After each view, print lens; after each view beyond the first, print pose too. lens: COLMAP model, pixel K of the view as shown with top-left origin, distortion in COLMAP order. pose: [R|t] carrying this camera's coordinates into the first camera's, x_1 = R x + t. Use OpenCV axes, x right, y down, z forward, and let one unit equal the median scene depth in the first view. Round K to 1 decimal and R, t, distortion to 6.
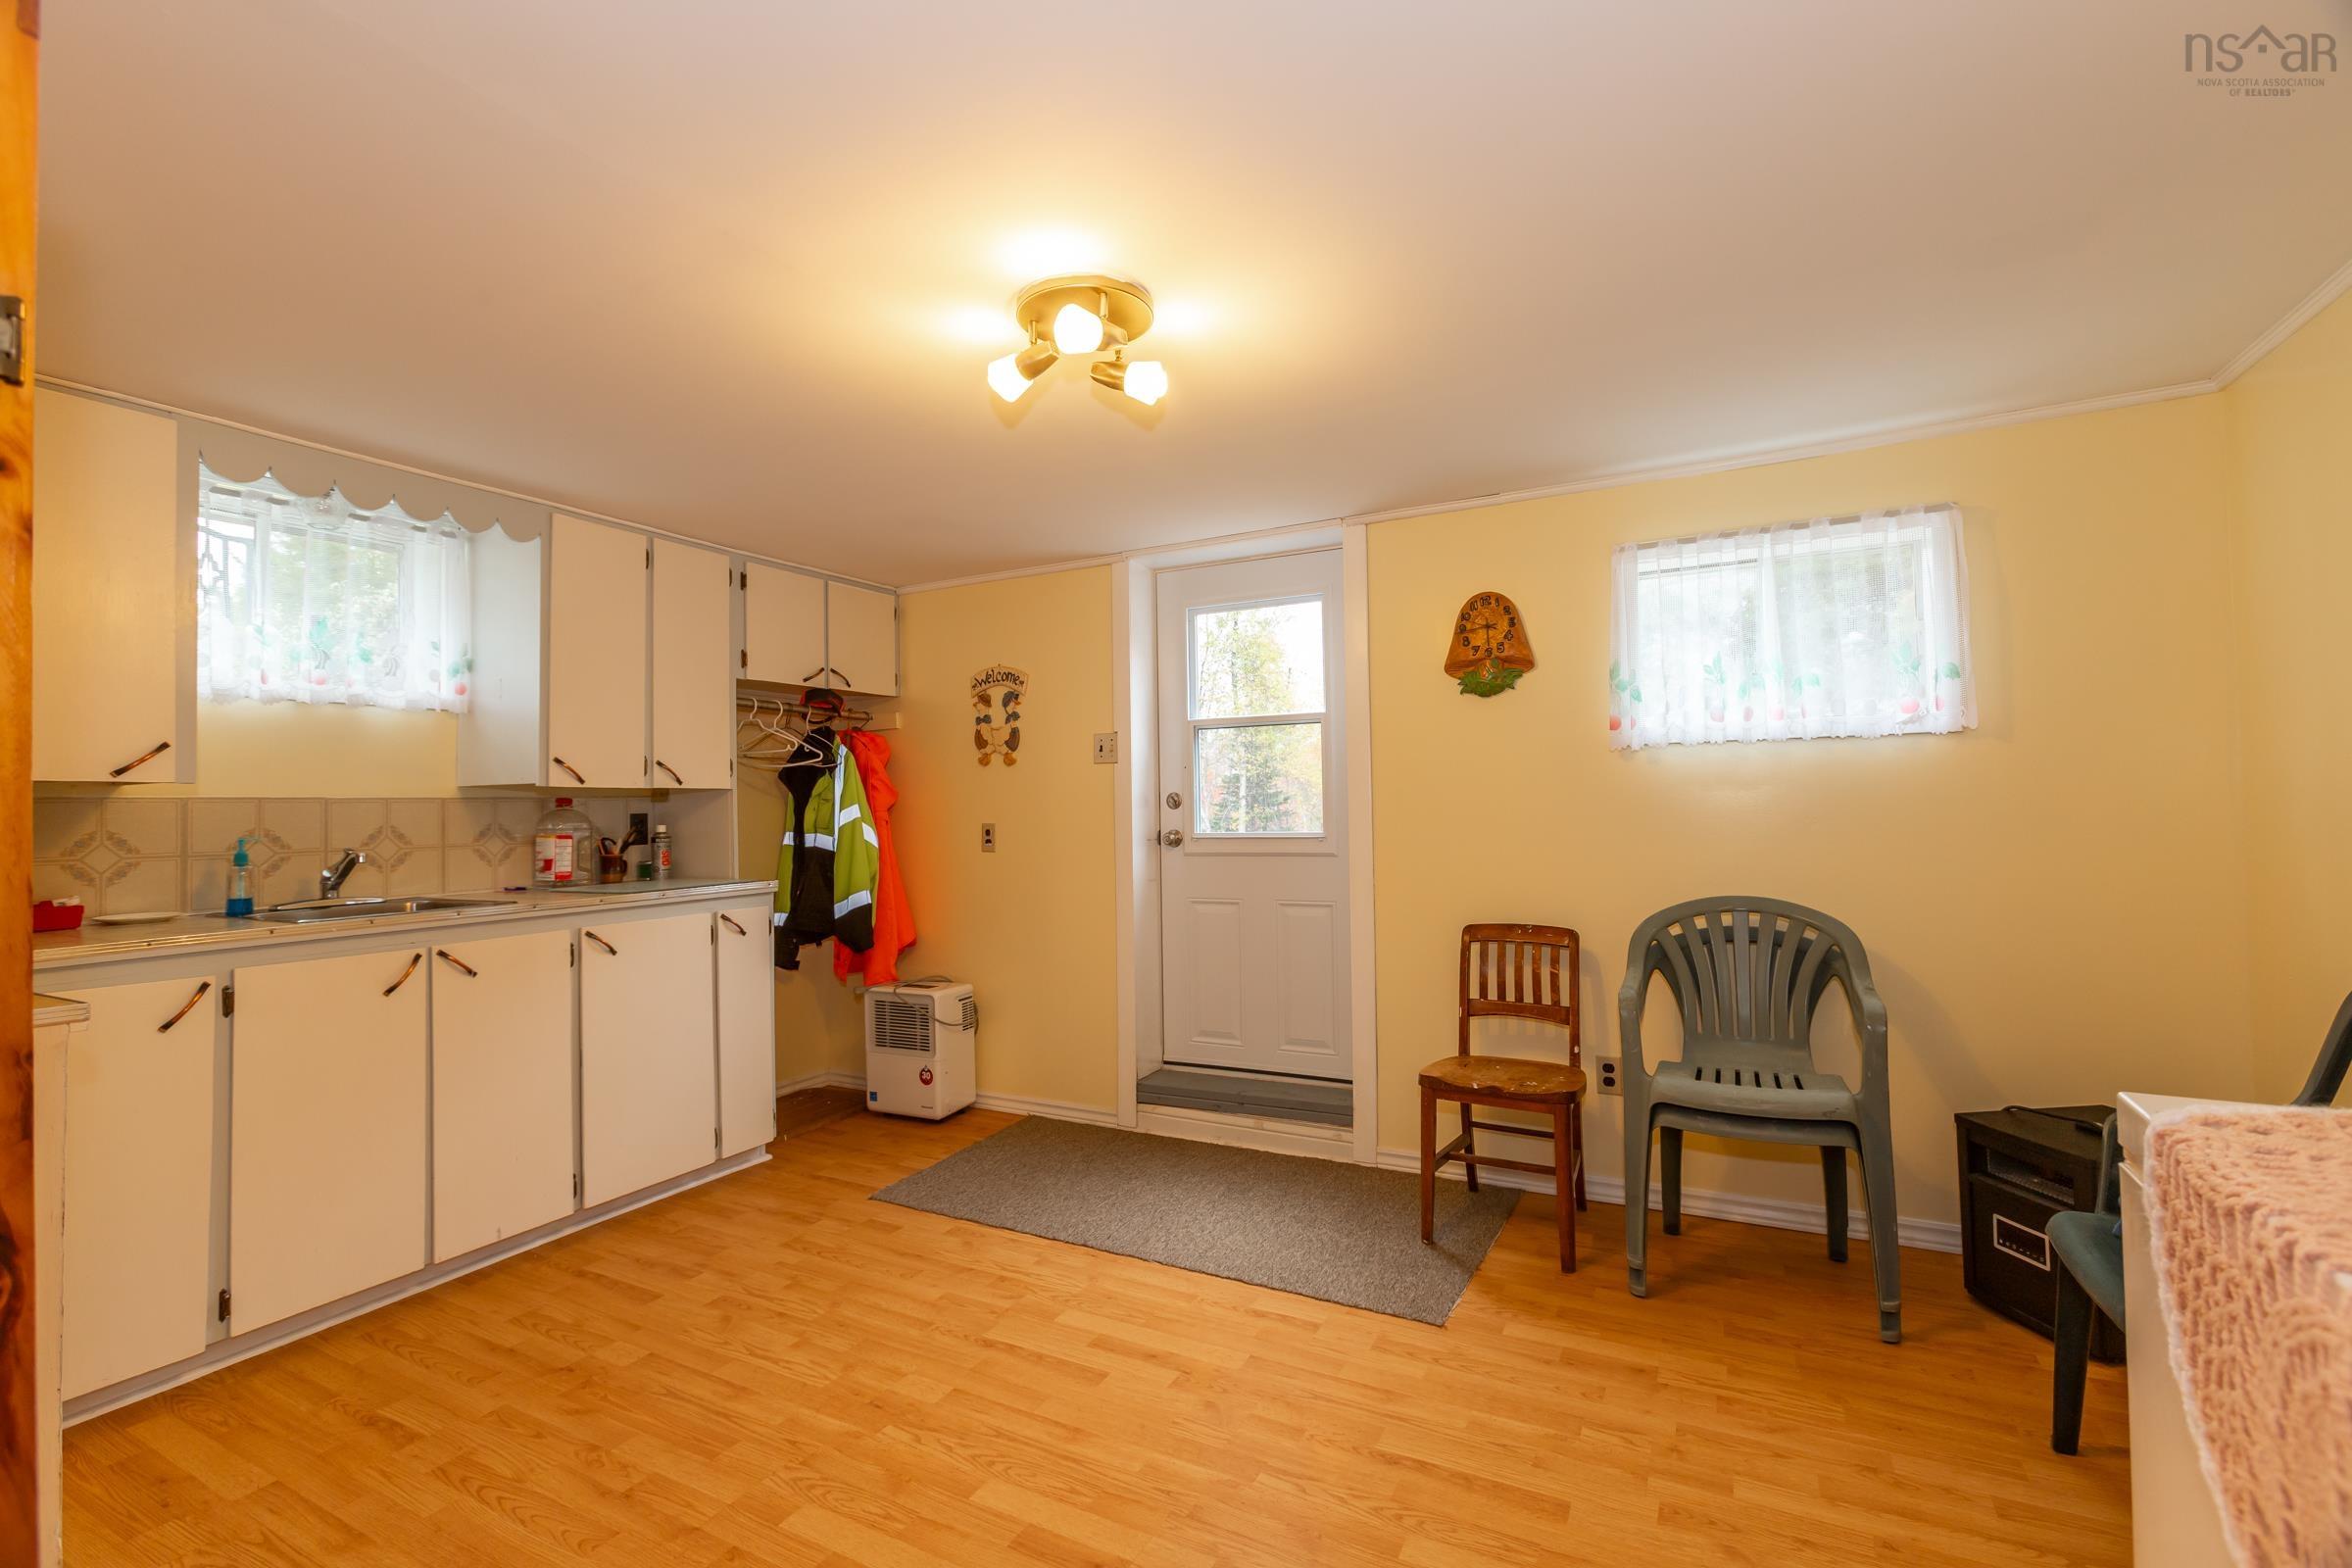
lens RADIAL K [[1042.3, 0, 1167.9], [0, 1042.3, 777.4], [0, 0, 1]] dist [-0.022024, 0.012281]
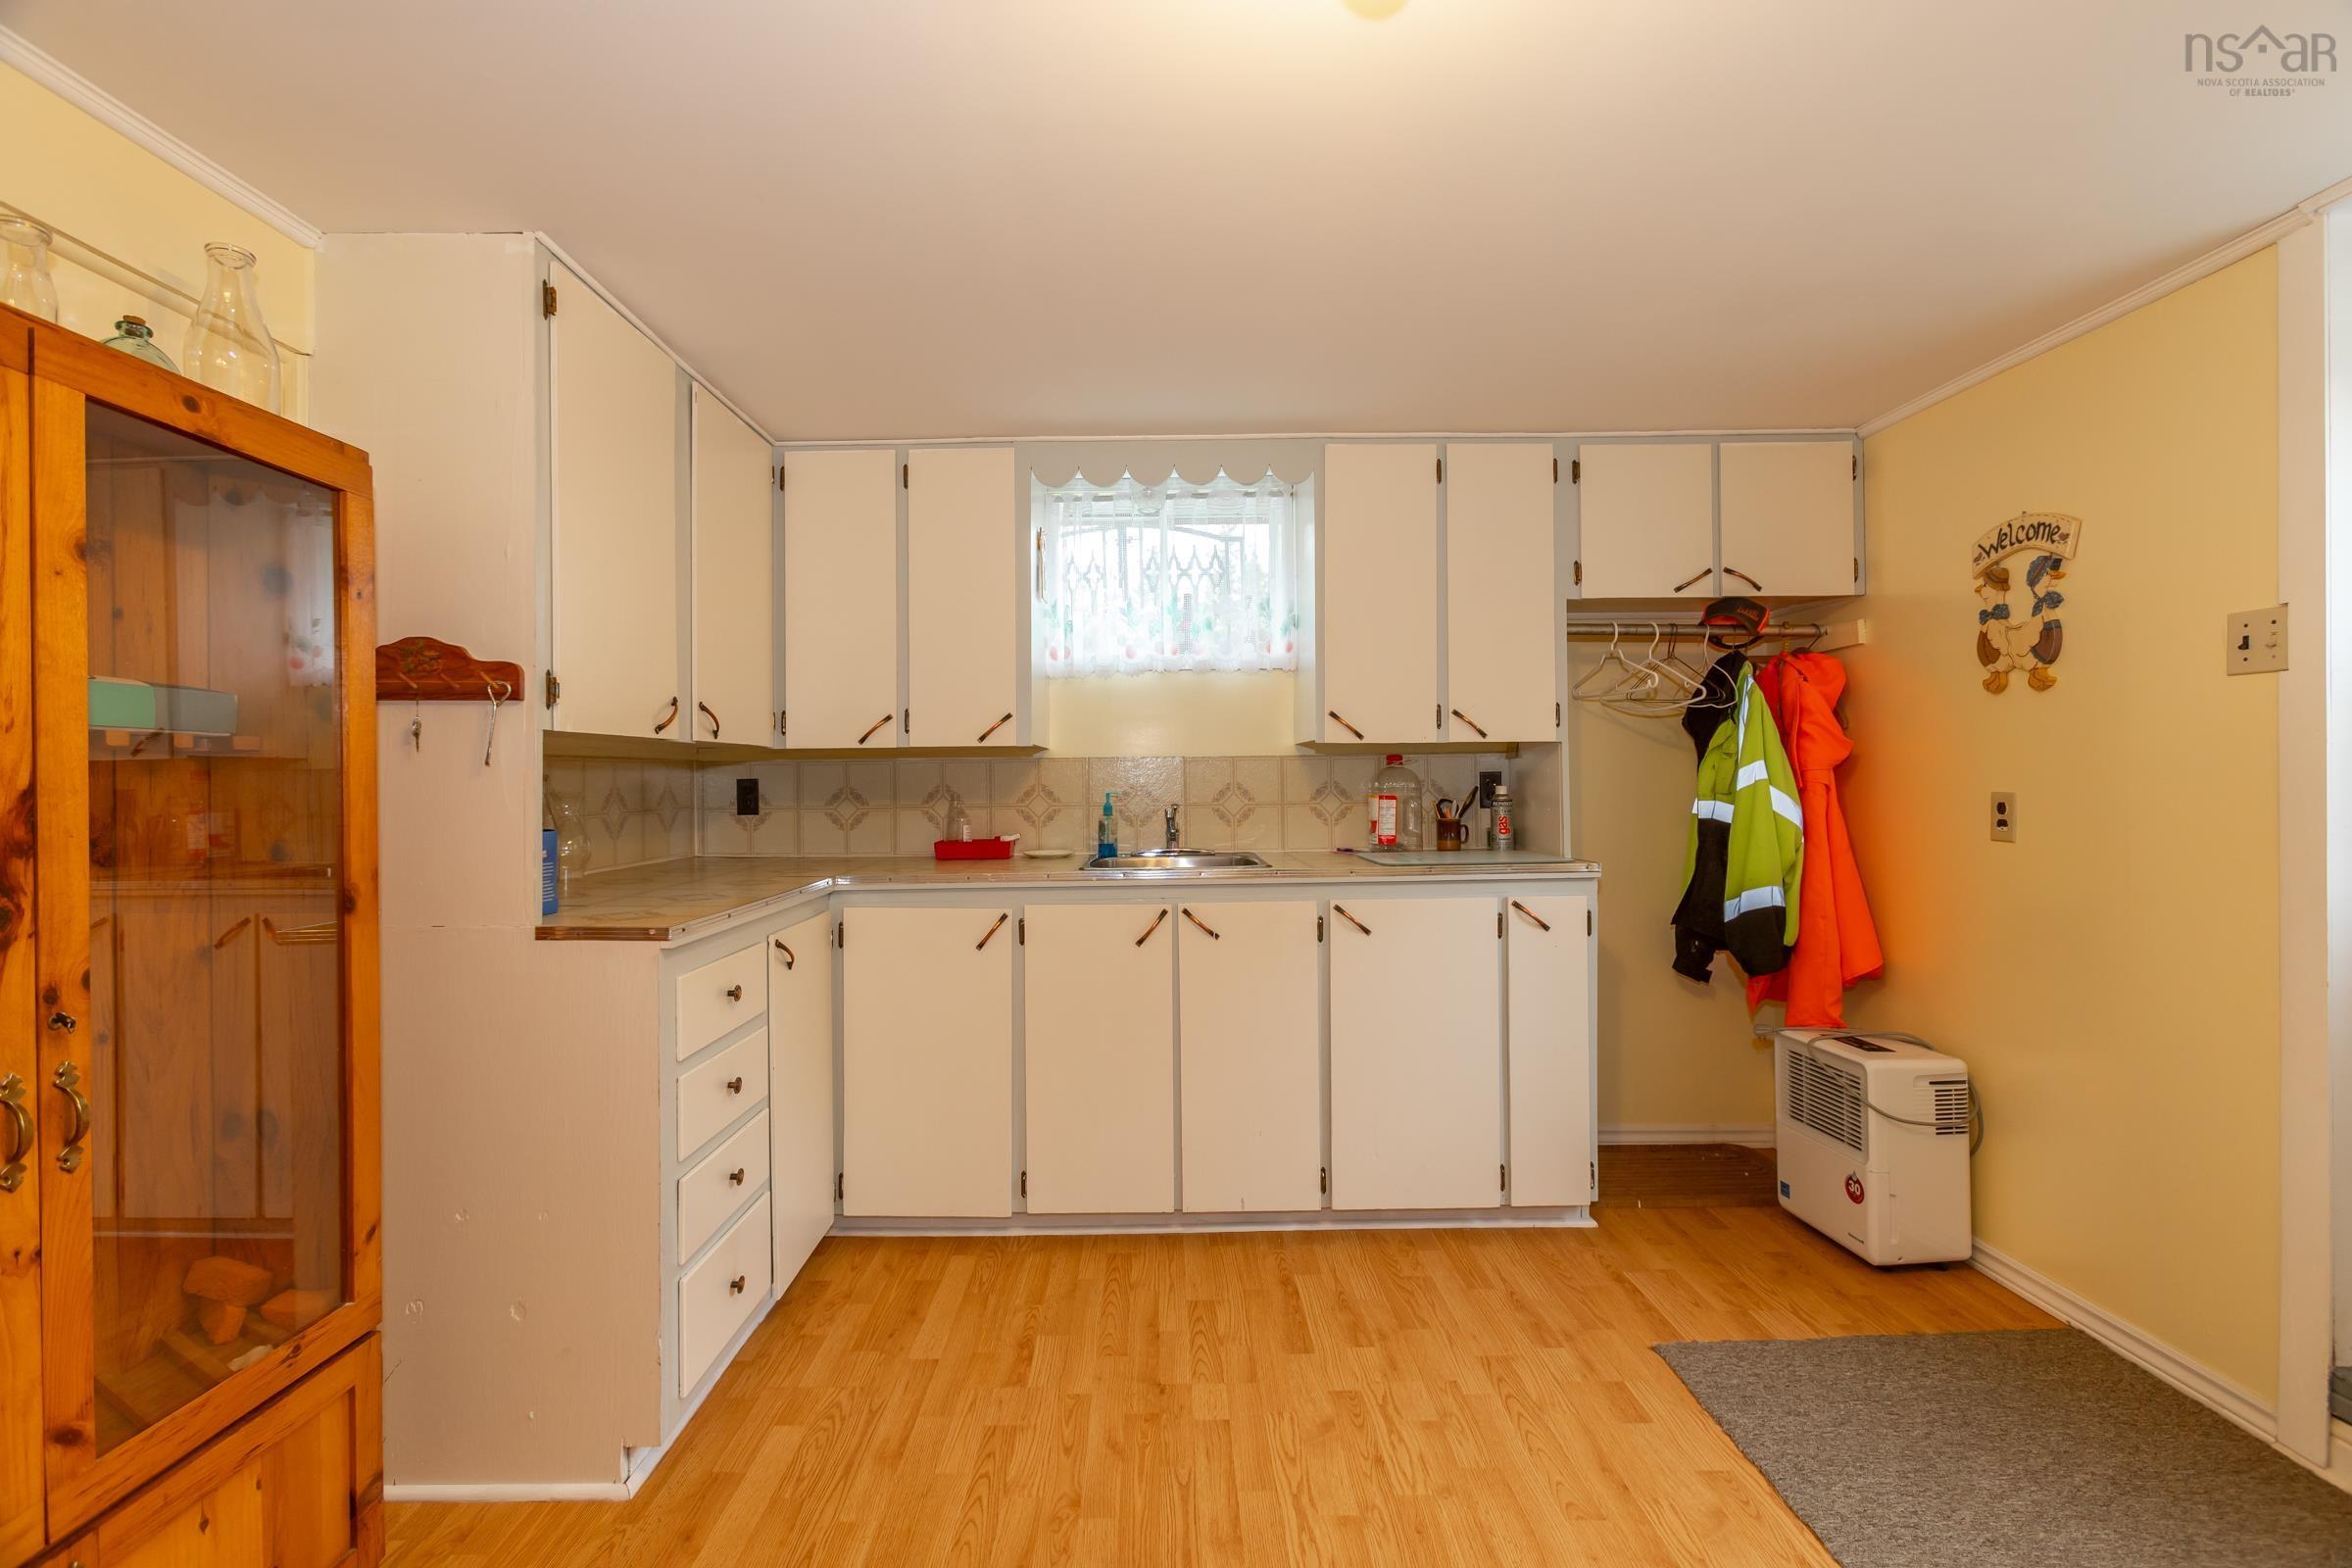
lens RADIAL K [[1042.3, 0, 1167.9], [0, 1042.3, 777.4], [0, 0, 1]] dist [-0.022024, 0.012281]
pose [[0.468772, 0.013546, -0.883215, 0.137665], [0.028013, 0.999151, 0.030192, 0.006342], [0.882875, -0.038895, 0.467995, 0.381287]]
